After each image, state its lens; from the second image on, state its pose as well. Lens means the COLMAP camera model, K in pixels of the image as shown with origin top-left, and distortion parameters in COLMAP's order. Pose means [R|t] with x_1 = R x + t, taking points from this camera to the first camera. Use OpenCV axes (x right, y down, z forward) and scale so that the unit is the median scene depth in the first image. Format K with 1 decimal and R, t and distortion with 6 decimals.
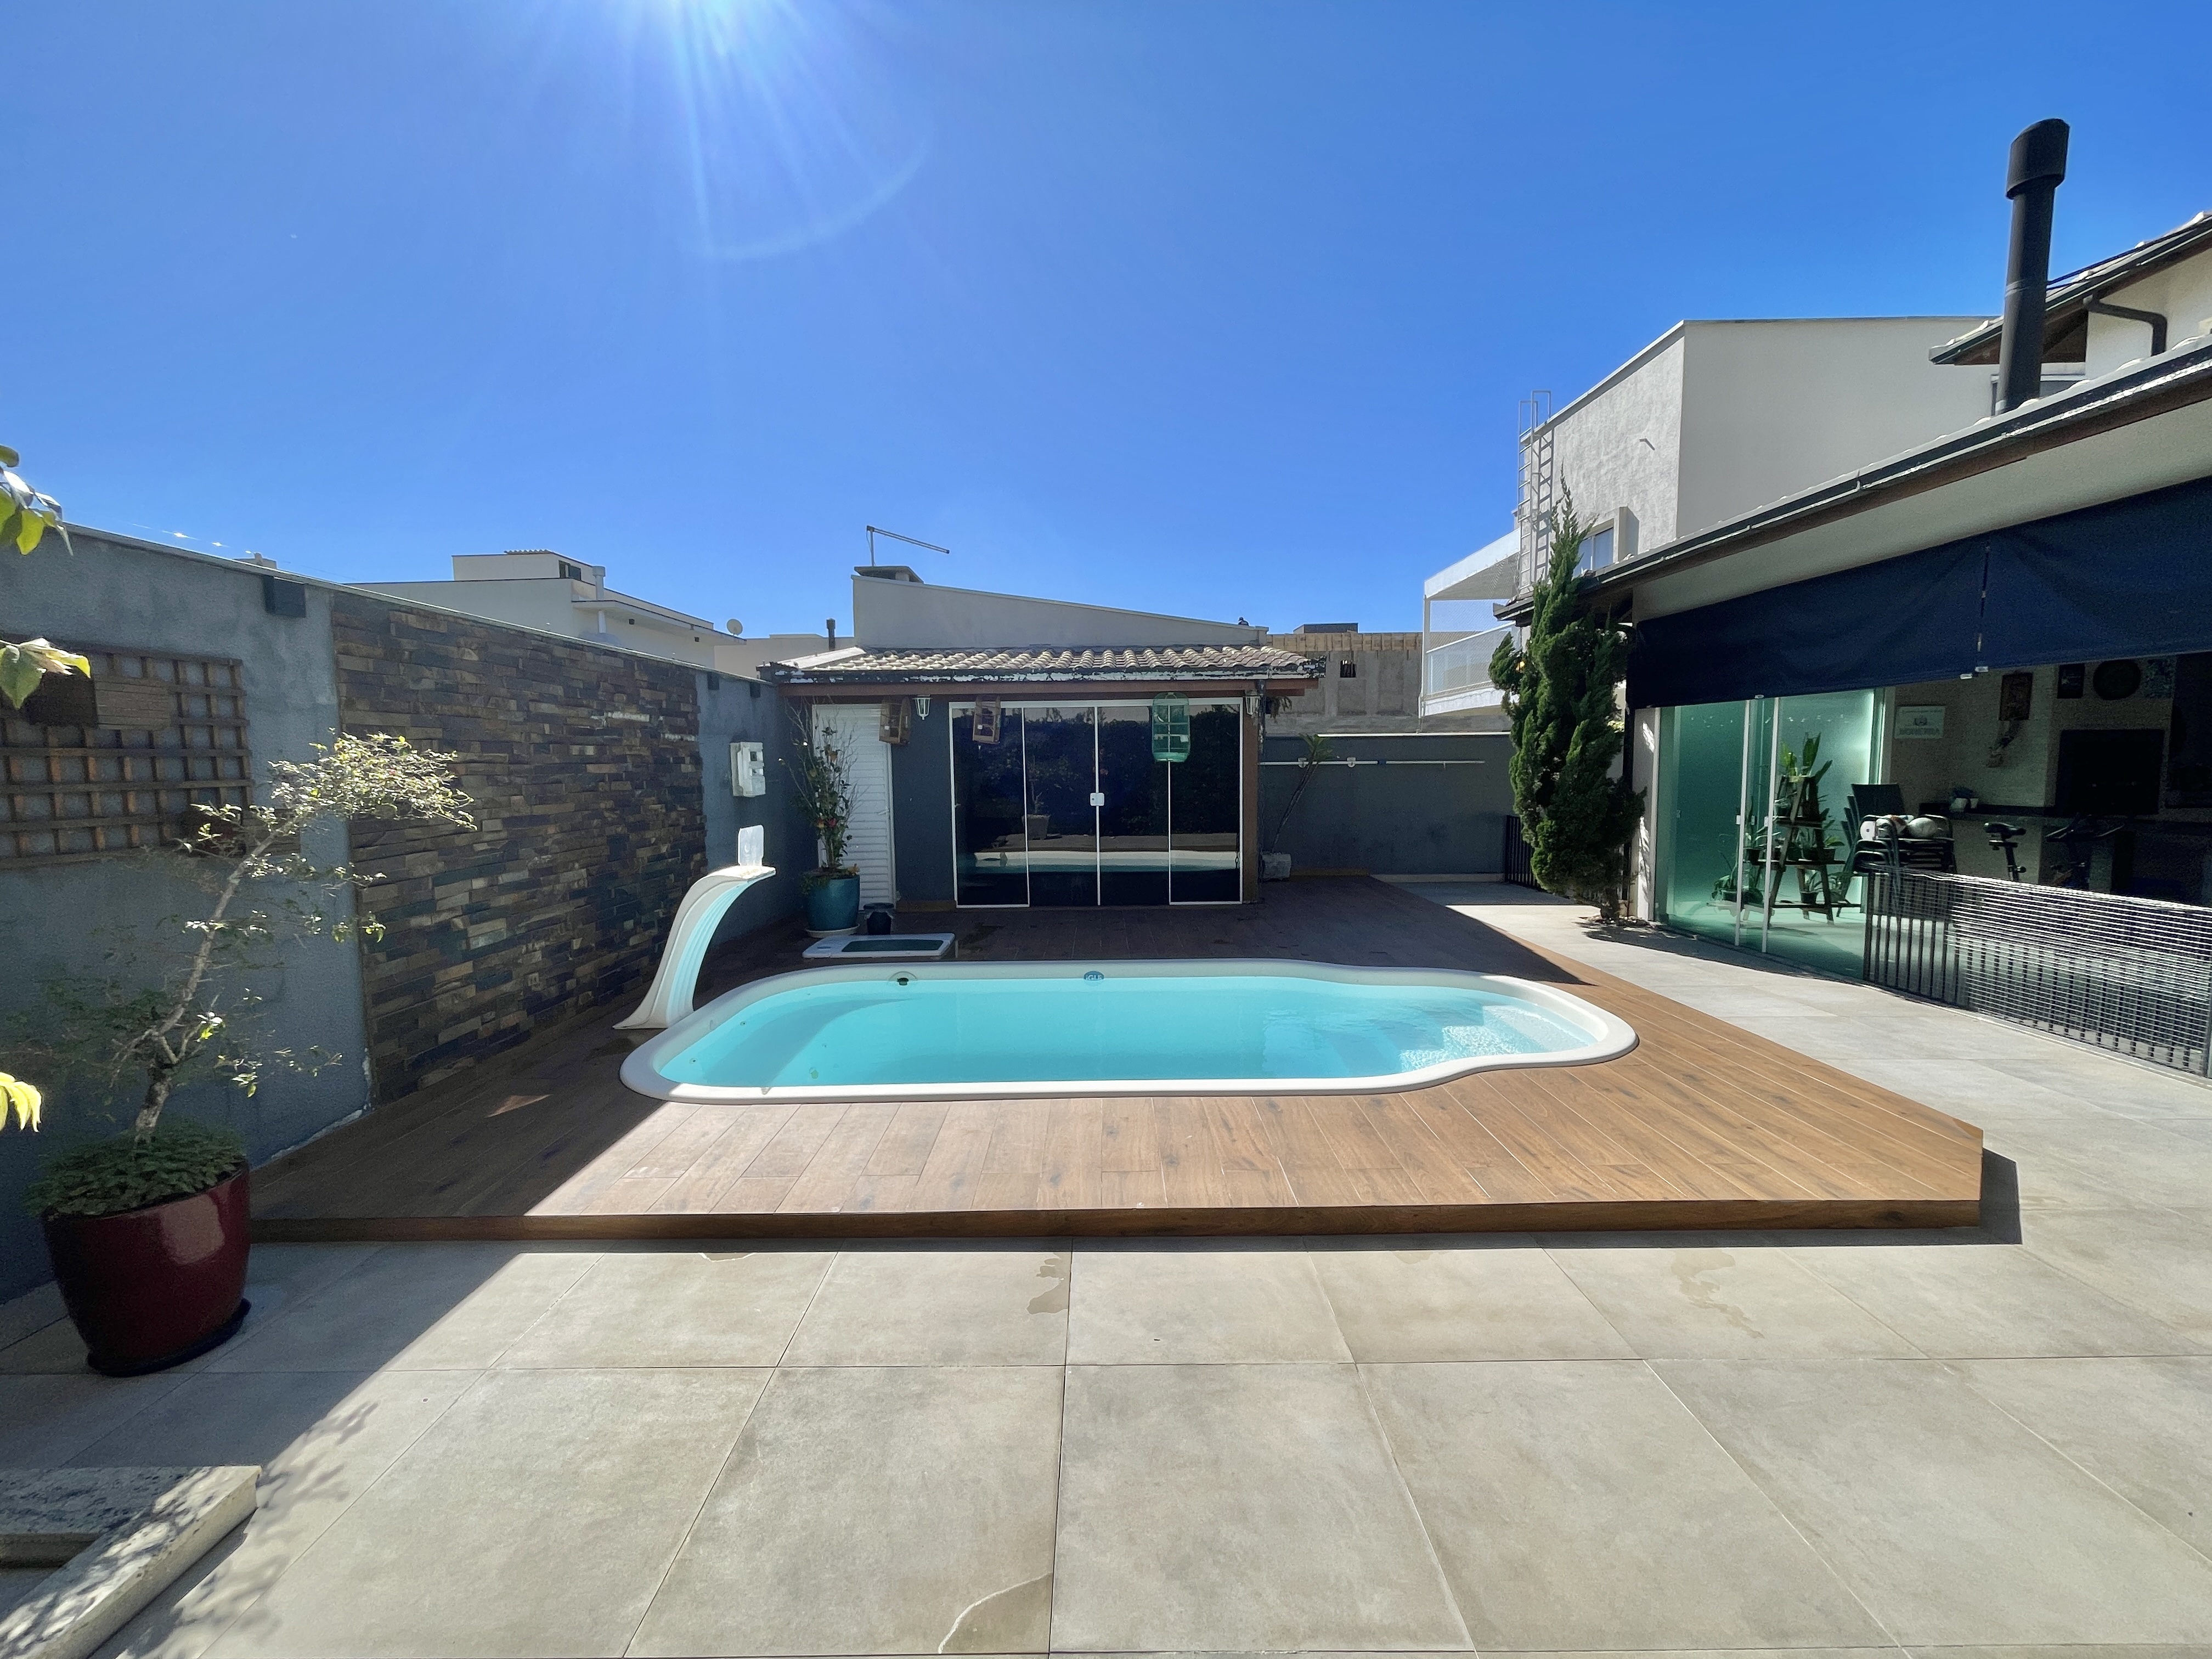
lens RADIAL K [[893.7, 0, 1102.2], [0, 893.7, 835.2], [0, 0, 1]] dist [-0.000824, 0.000216]
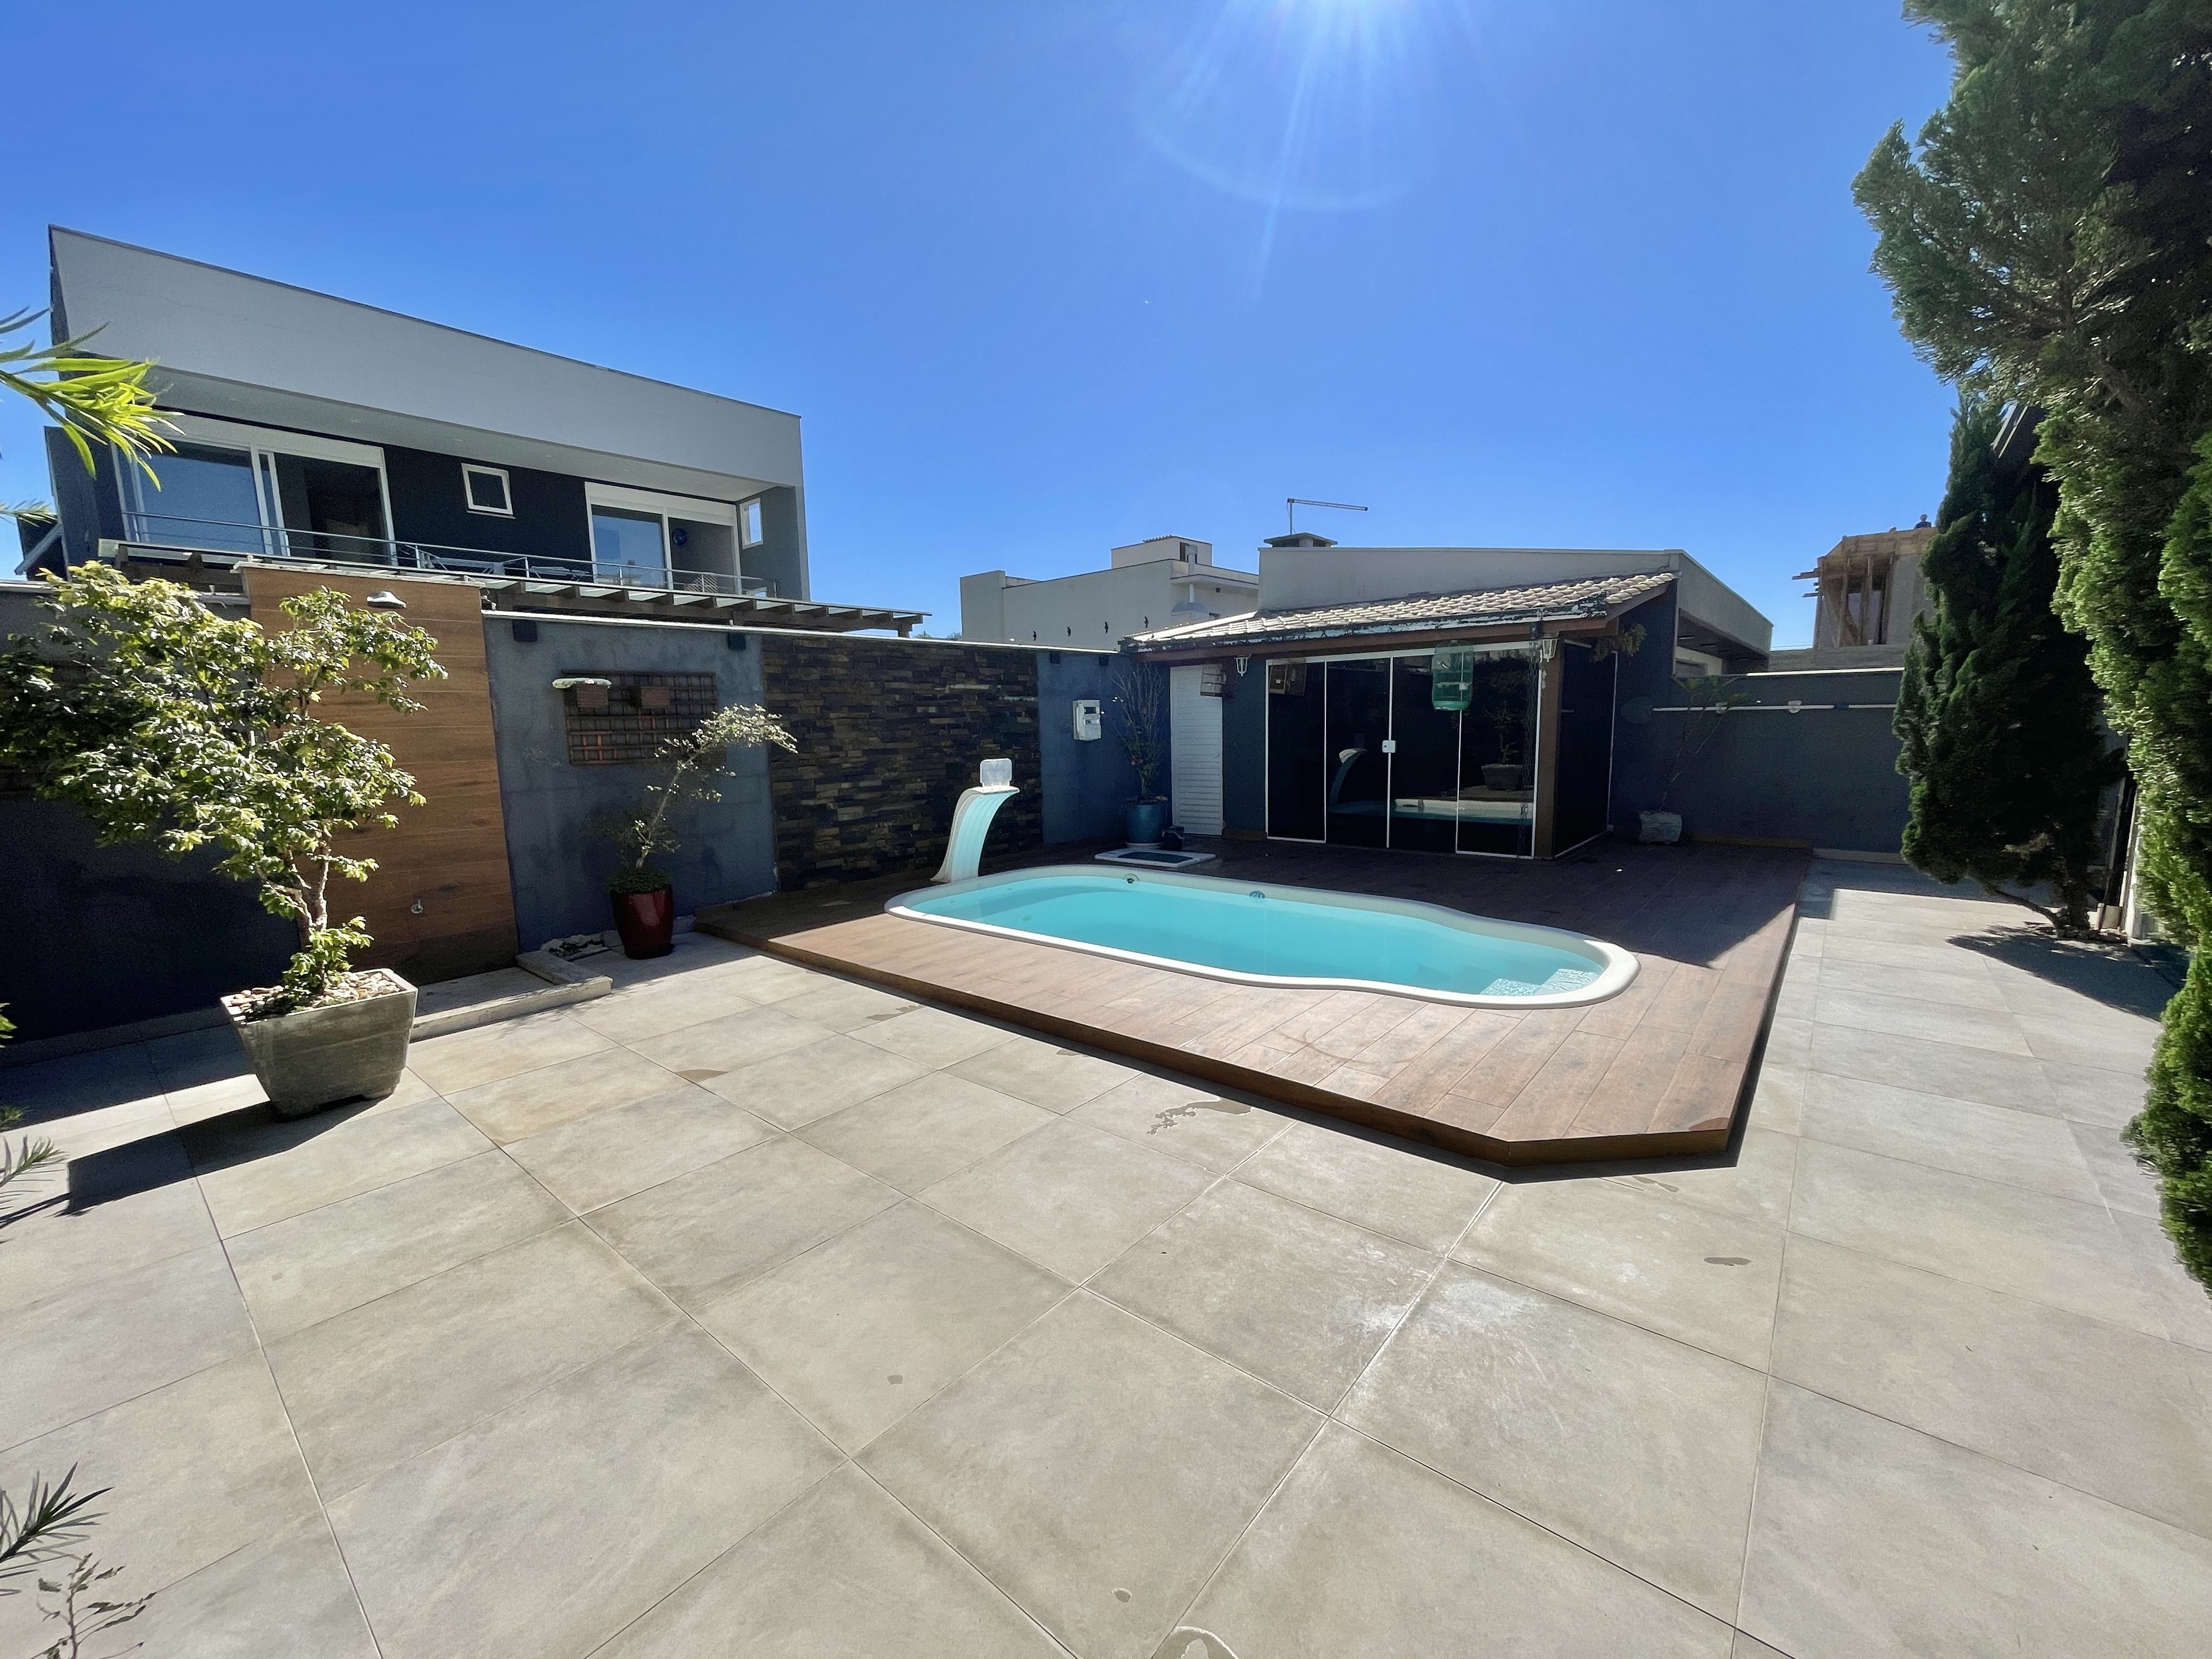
lens RADIAL K [[893.7, 0, 1102.5], [0, 893.7, 840.8], [0, 0, 1]] dist [-0.000824, 0.000216]
pose [[0.766238, 0.084024, -0.637040, 0.684942], [-0.041077, 0.995791, 0.081934, -0.003308], [0.641243, -0.036613, 0.766464, -0.047064]]
